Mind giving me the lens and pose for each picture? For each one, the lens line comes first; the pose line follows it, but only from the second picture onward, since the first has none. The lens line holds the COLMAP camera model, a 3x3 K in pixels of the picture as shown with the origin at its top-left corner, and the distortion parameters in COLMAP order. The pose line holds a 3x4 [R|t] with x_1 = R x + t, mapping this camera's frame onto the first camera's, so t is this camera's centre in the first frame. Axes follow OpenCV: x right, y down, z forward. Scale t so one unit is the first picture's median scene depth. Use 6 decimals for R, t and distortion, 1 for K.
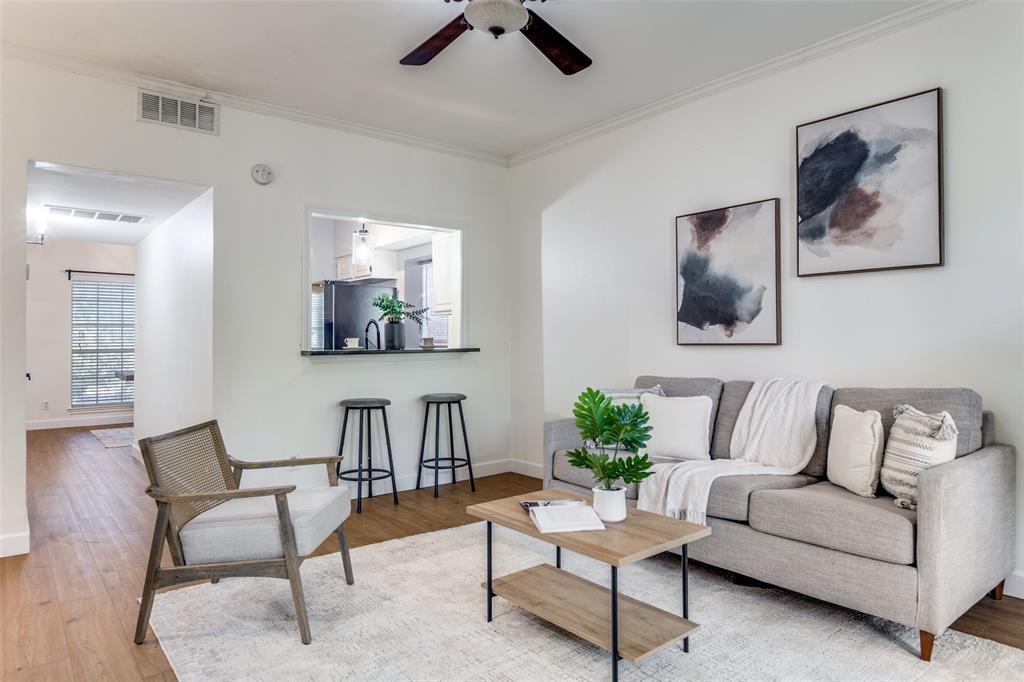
lens RADIAL K [[619.4, 0, 512.0], [0, 619.4, 339.4], [0, 0, 1]] dist [-0.005568, -0.000266]
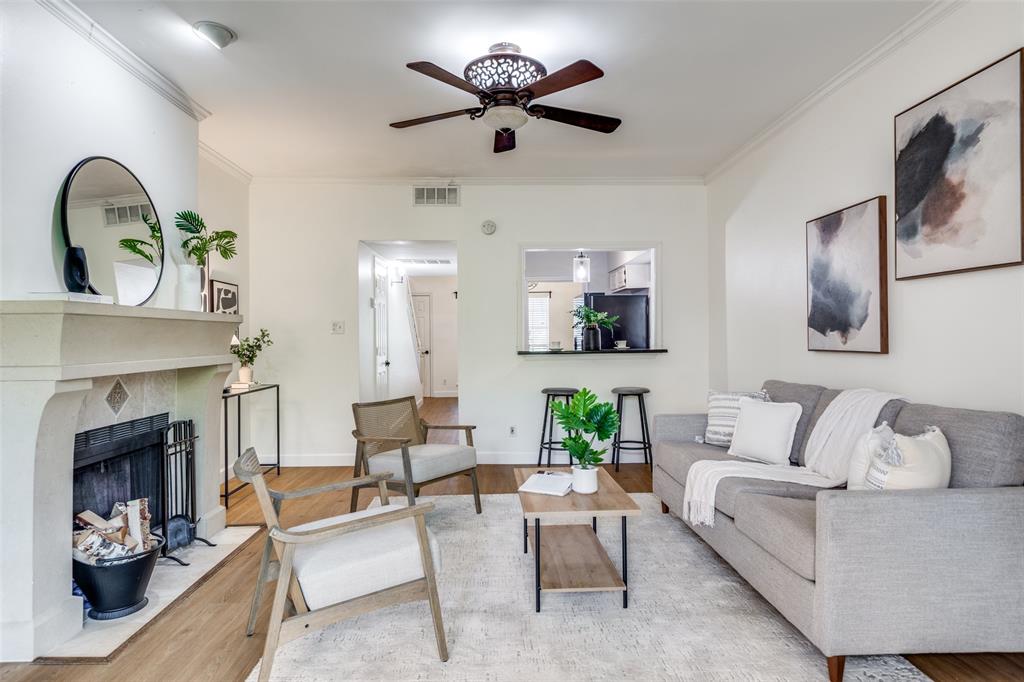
lens RADIAL K [[559.6, 0, 510.9], [0, 559.6, 341.3], [0, 0, 1]] dist [0.000626, -0.002043]
pose [[0.801179, 0.002481, -0.598420, 0.503913], [0.007070, 0.999882, 0.013610, -0.026127], [0.598384, -0.015135, 0.801067, -0.010852]]
